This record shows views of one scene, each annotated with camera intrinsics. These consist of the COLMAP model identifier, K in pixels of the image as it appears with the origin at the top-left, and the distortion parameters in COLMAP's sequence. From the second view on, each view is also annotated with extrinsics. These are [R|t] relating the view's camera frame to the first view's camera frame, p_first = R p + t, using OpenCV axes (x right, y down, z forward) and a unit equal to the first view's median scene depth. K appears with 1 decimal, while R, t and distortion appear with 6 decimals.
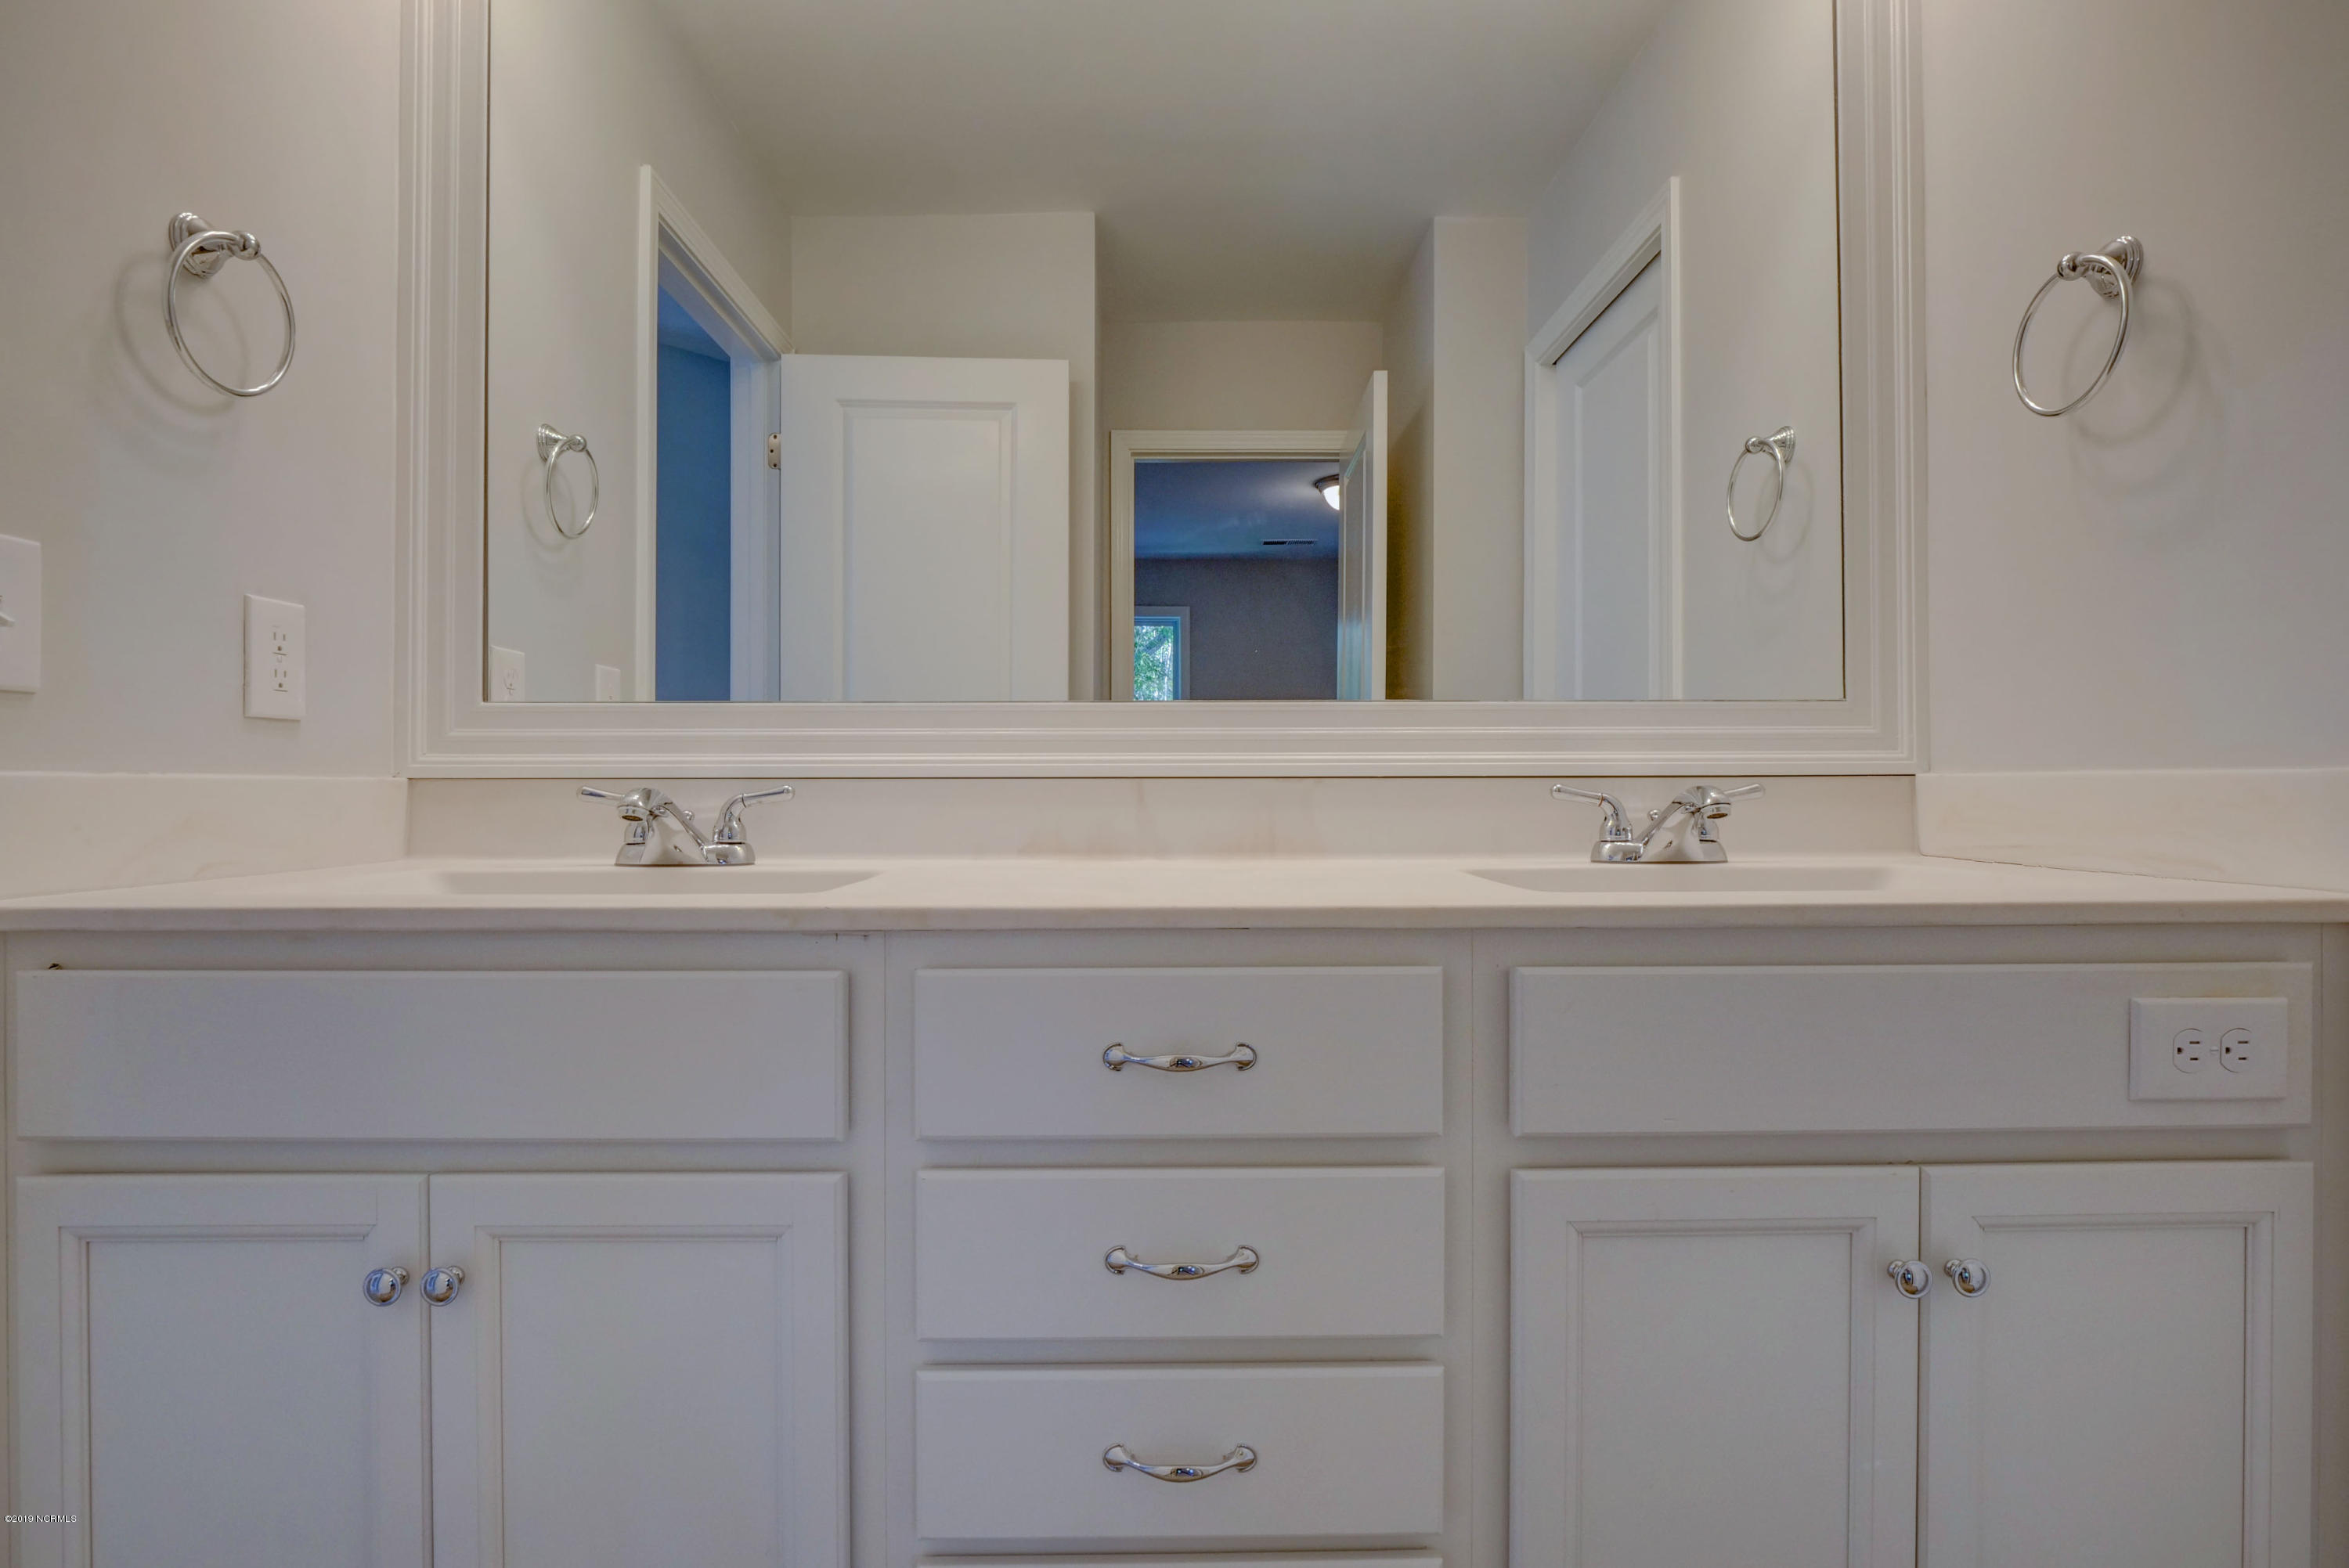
lens RADIAL K [[1142.4, 0, 1159.2], [0, 1142.4, 783.4], [0, 0, 1]] dist [-0.008477, 0.000496]
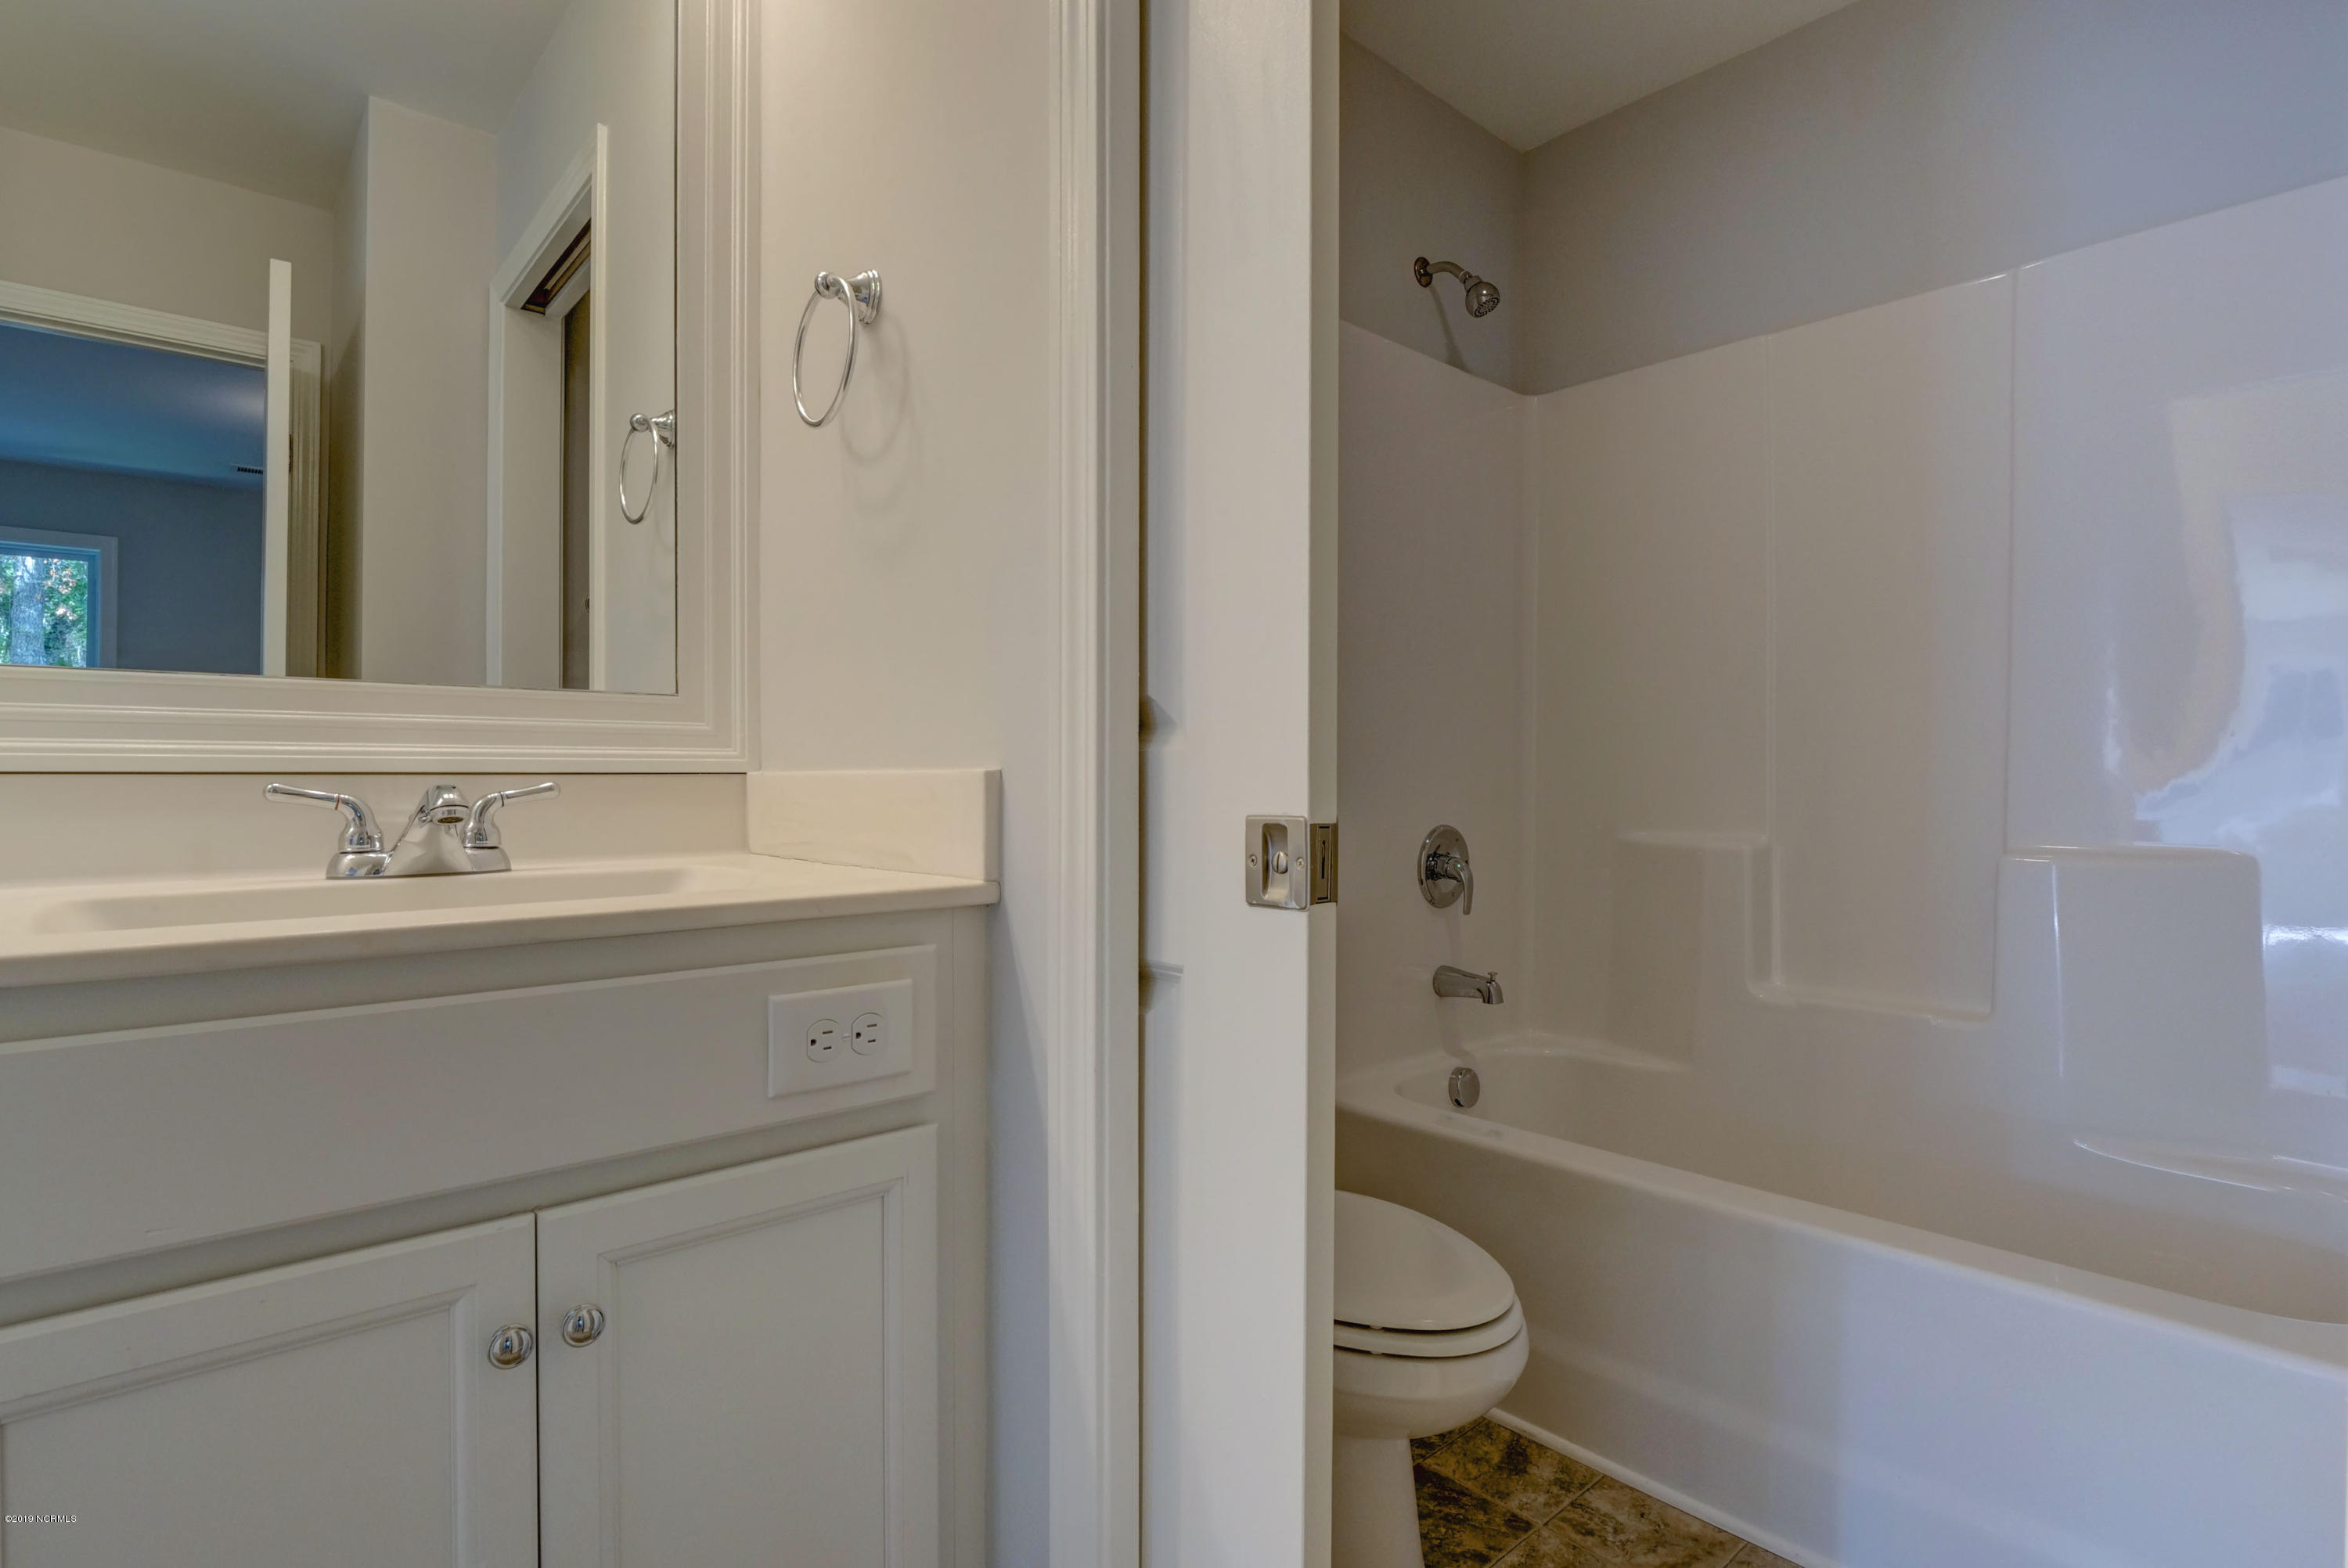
lens RADIAL K [[1139.5, 0, 1162.1], [0, 1139.5, 779.2], [0, 0, 1]] dist [-0.014881, -0.000020]
pose [[0.762938, 0.001828, 0.646469, 0.315190], [-0.000958, 0.999998, -0.001696, -0.000786], [-0.646471, 0.000675, 0.762938, 0.006087]]
